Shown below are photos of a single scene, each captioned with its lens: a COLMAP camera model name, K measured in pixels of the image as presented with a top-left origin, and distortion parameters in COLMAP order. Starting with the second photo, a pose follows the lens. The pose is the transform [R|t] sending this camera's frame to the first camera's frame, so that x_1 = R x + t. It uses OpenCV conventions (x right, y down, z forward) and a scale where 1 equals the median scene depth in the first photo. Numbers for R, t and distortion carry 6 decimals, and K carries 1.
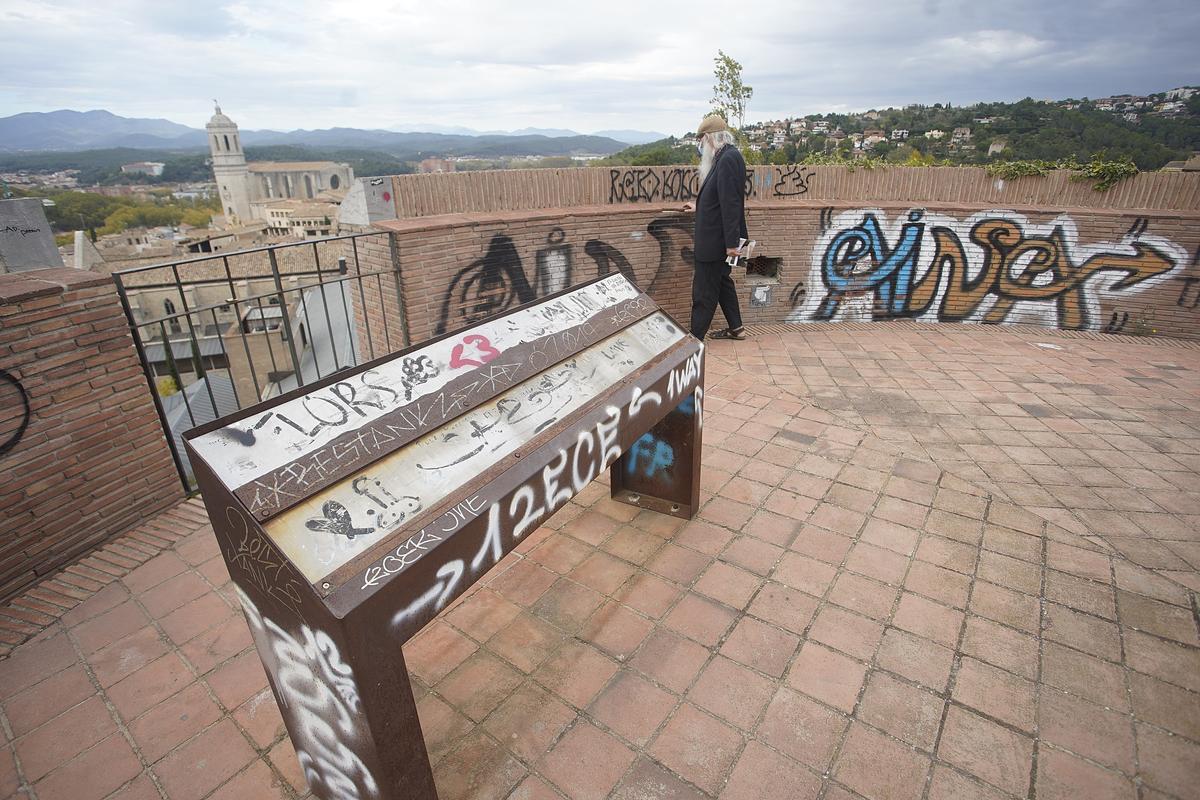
lens RADIAL K [[589.1, 0, 596.7], [0, 589.1, 397.1], [0, 0, 1]] dist [-0.078392, 0.036663]
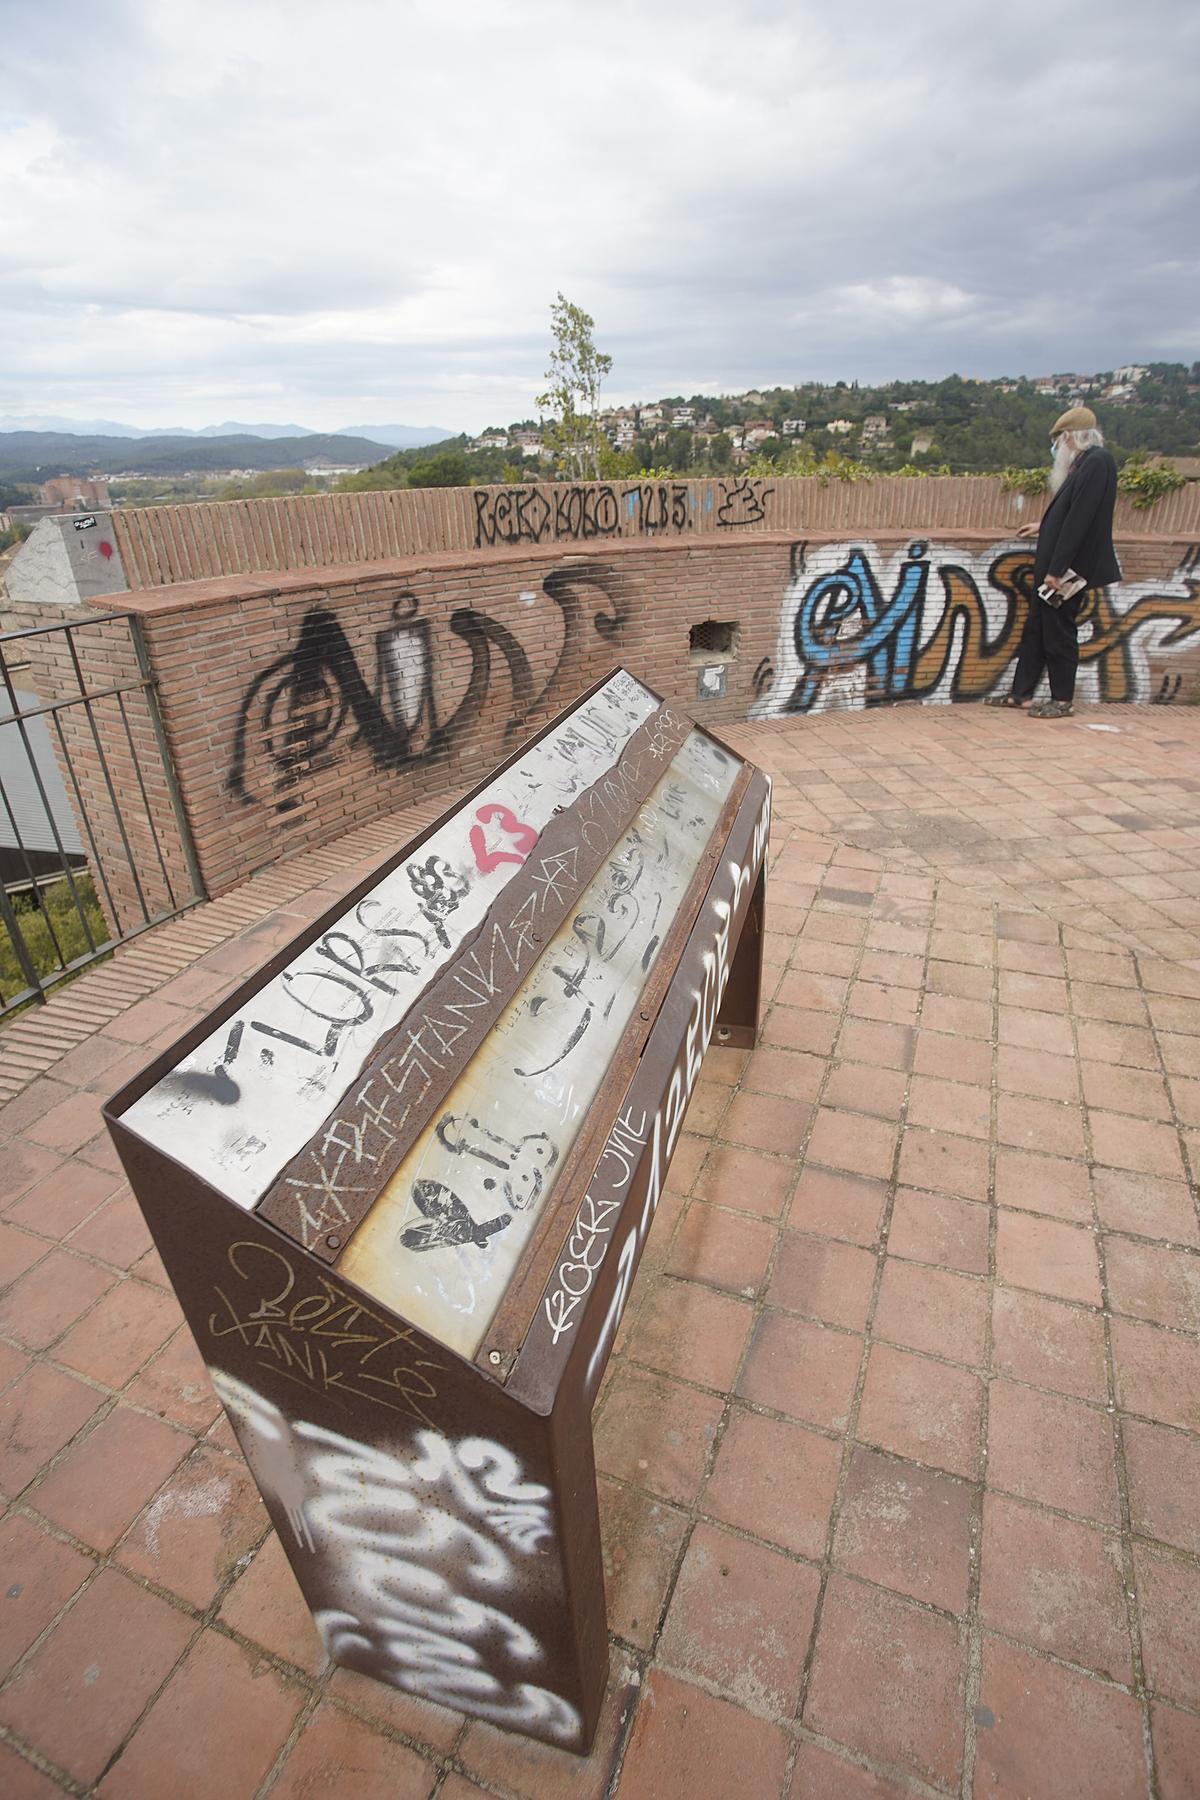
lens RADIAL K [[883.6, 0, 597.3], [0, 883.6, 907.4], [0, 0, 1]] dist [-0.078392, 0.036663]
pose [[0.968123, -0.119084, 0.220358, -0.100705], [0.101397, 0.990772, 0.089946, -0.024725], [-0.229036, -0.064735, 0.971263, 0.053282]]
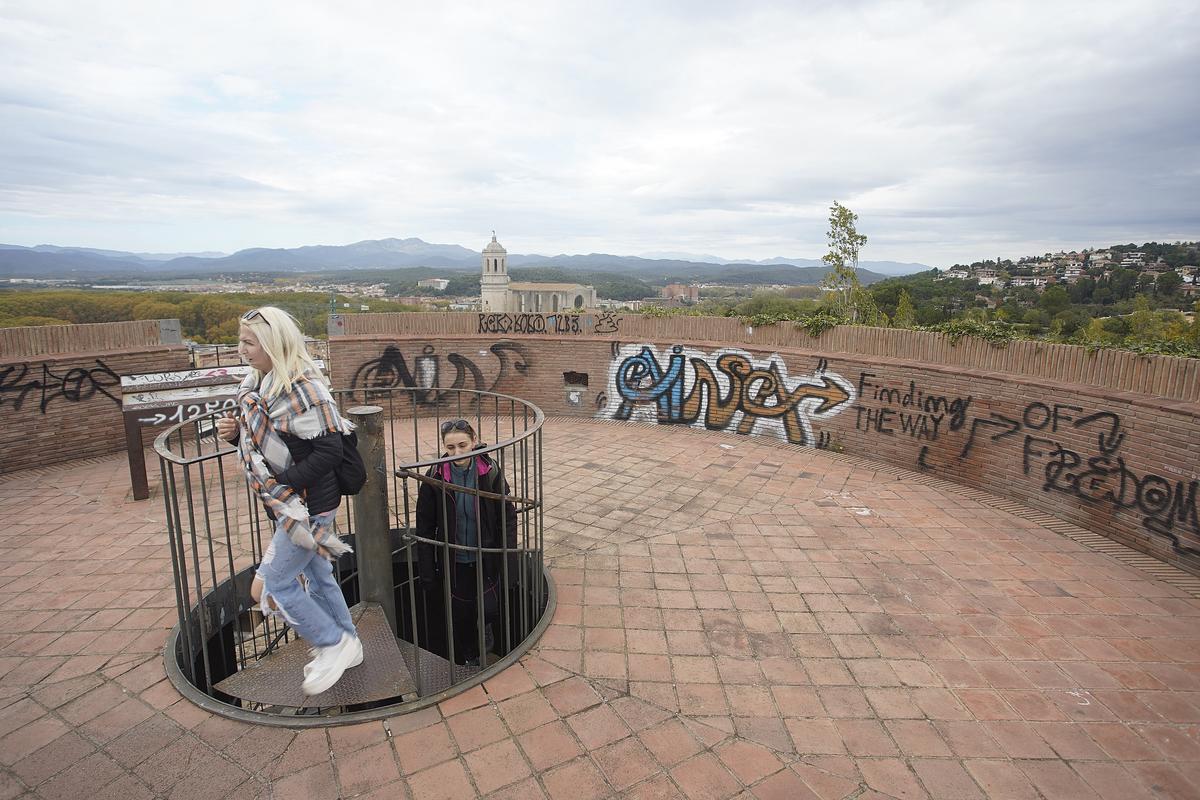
lens RADIAL K [[625.9, 0, 597.5], [0, 625.9, 374.4], [0, 0, 1]] dist [-0.087224, 0.047576]
pose [[0.926548, 0.071915, -0.369239, 0.979277], [-0.160413, 0.963372, -0.214900, 0.103557], [0.340260, 0.258346, 0.904146, -0.441902]]
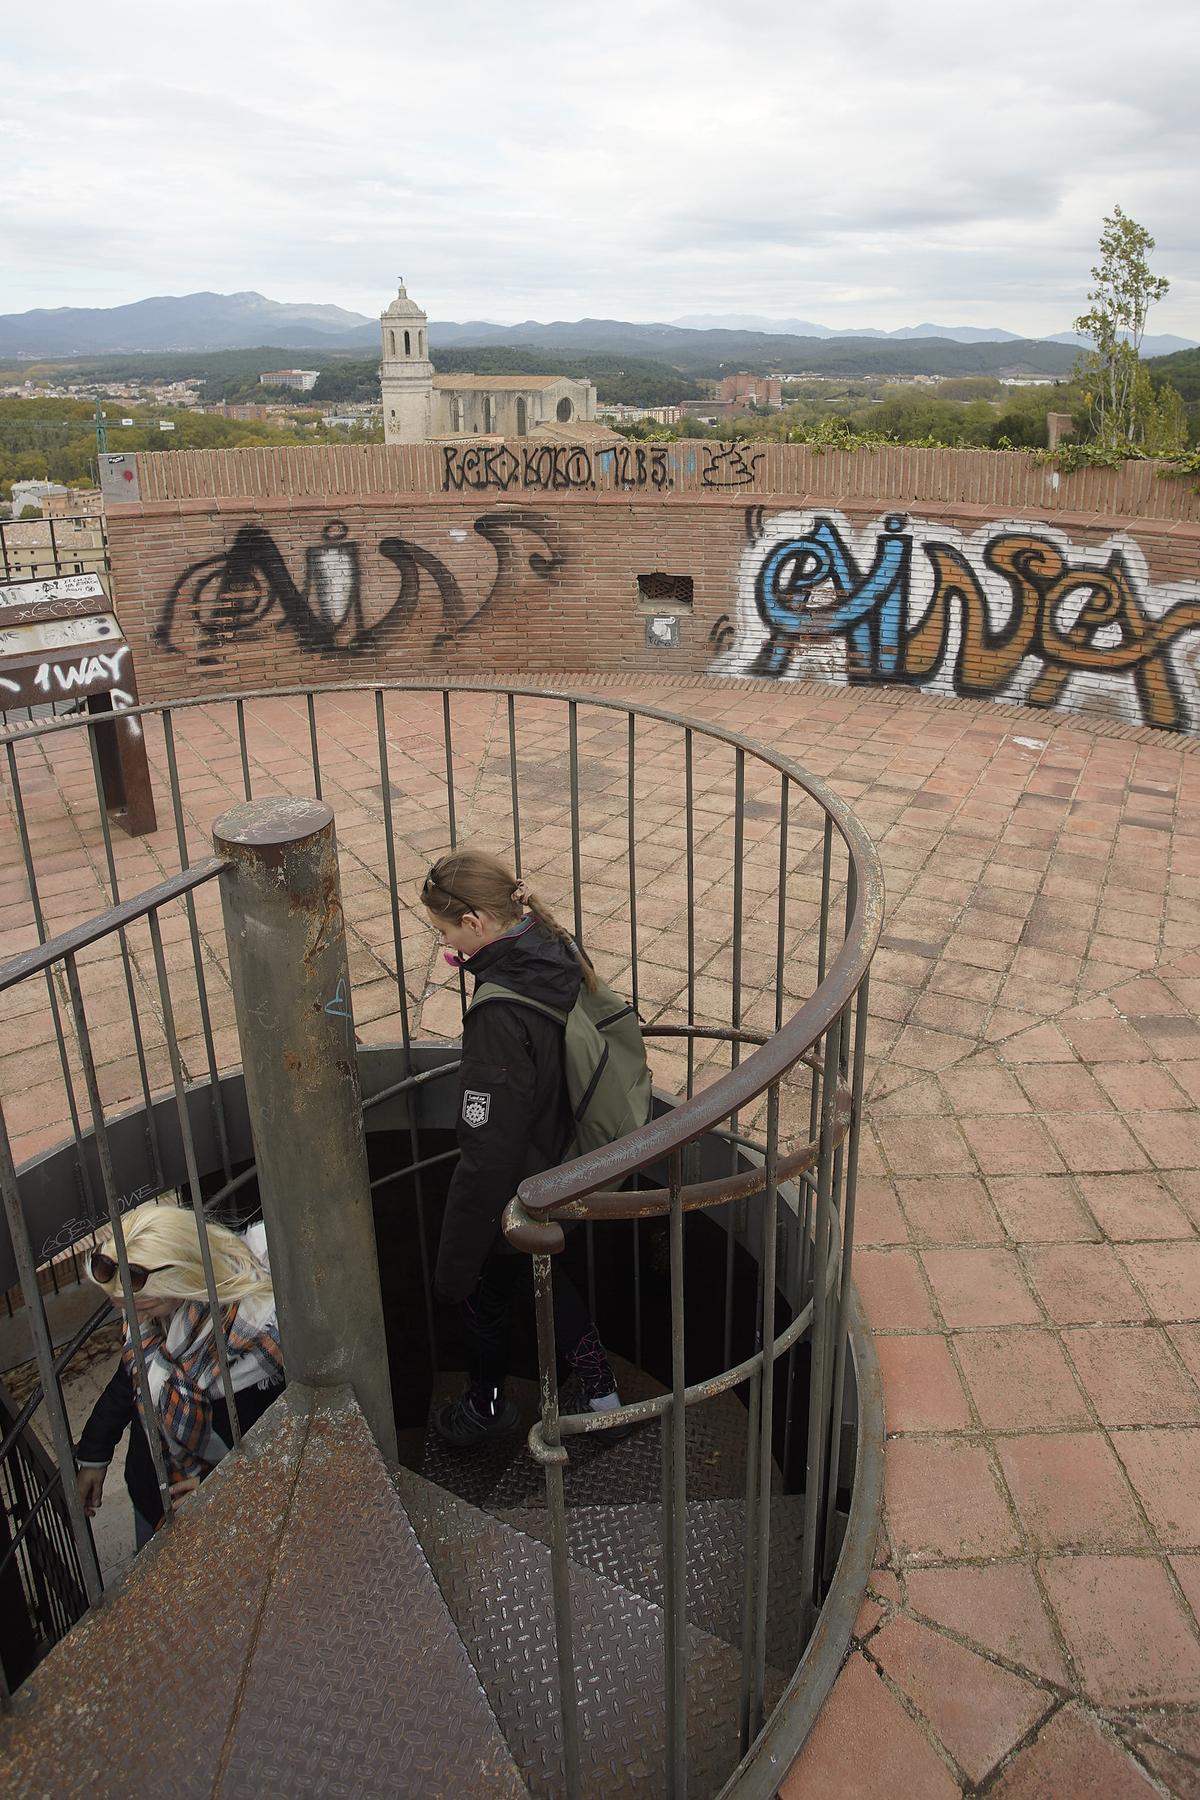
lens RADIAL K [[1132.7, 0, 675.7], [0, 1132.7, 658.6], [0, 0, 1]] dist [-0.101025, 0.077839]
pose [[0.950260, 0.087914, -0.298793, 0.739686], [-0.130207, 0.983615, -0.124690, 0.018793], [0.282936, 0.157393, 0.946137, -0.234772]]
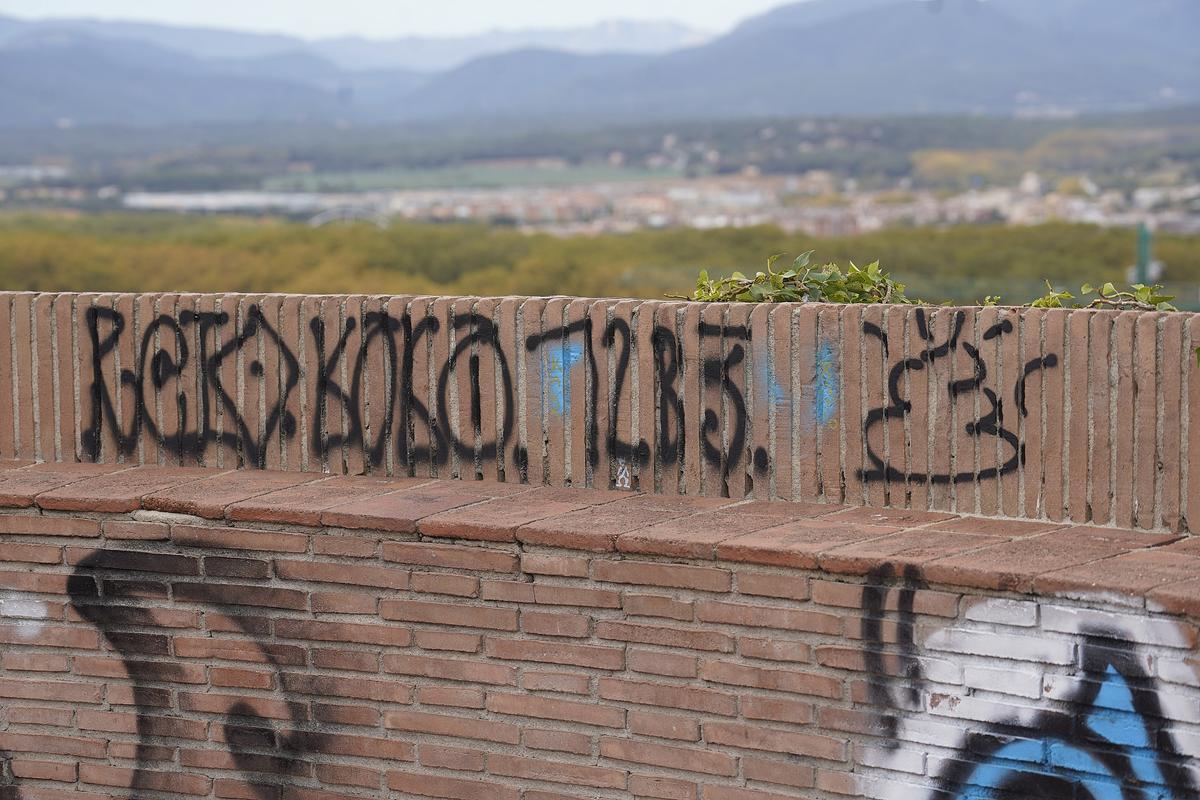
lens RADIAL K [[3693.6, 0, 601.5], [0, 3693.6, 400.4], [0, 0, 1]] dist [-0.011891, 0.840482]
pose [[0.579115, 0.054574, -0.813417, 1.192784], [-0.309864, 0.937611, -0.157703, -0.196788], [0.754062, 0.343376, 0.559895, 0.385210]]
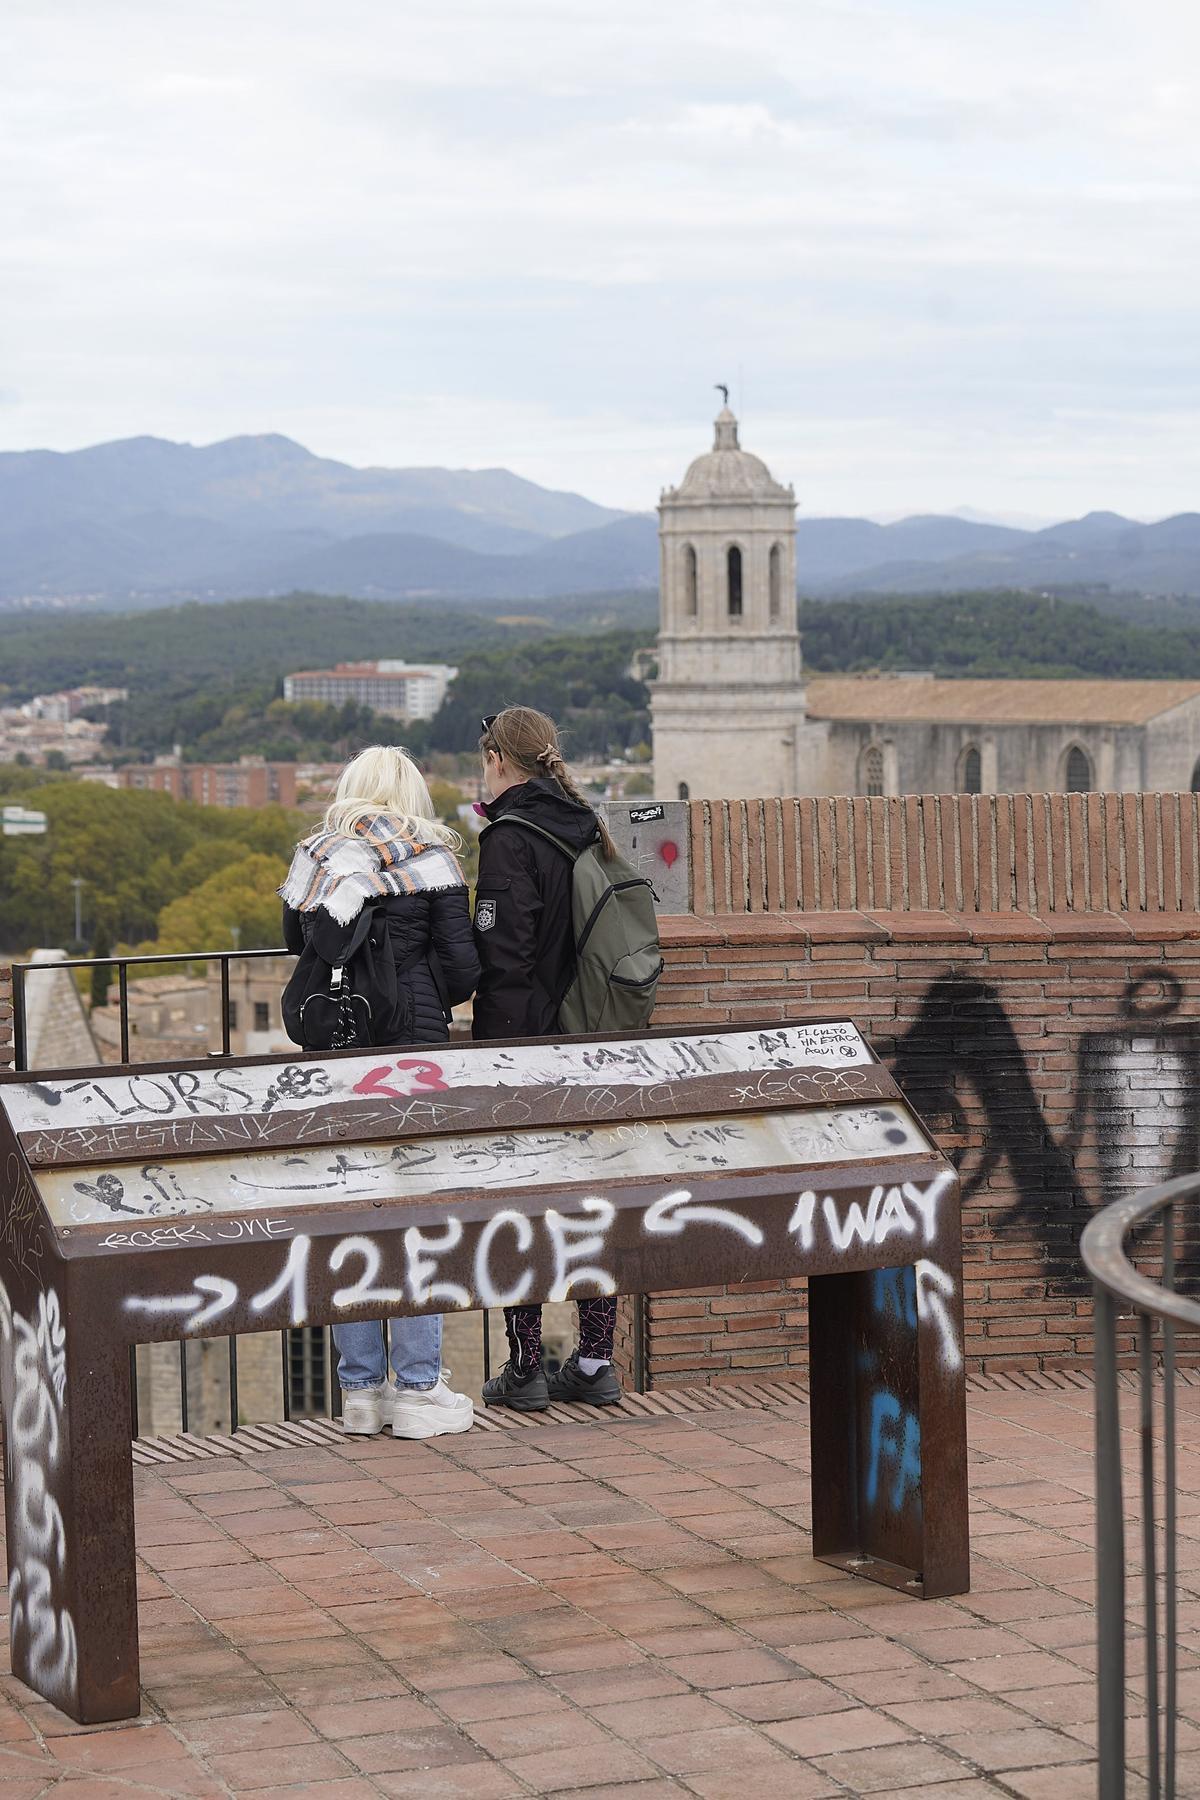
lens RADIAL K [[3643.7, 0, 595.4], [0, 3643.7, 858.5], [0, 0, 1]] dist [-0.014015, 0.093029]
pose [[0.838057, 0.032922, -0.544589, 0.680331], [-0.212795, 0.938848, -0.270709, 0.233213], [0.502374, 0.342756, 0.793813, -0.682954]]
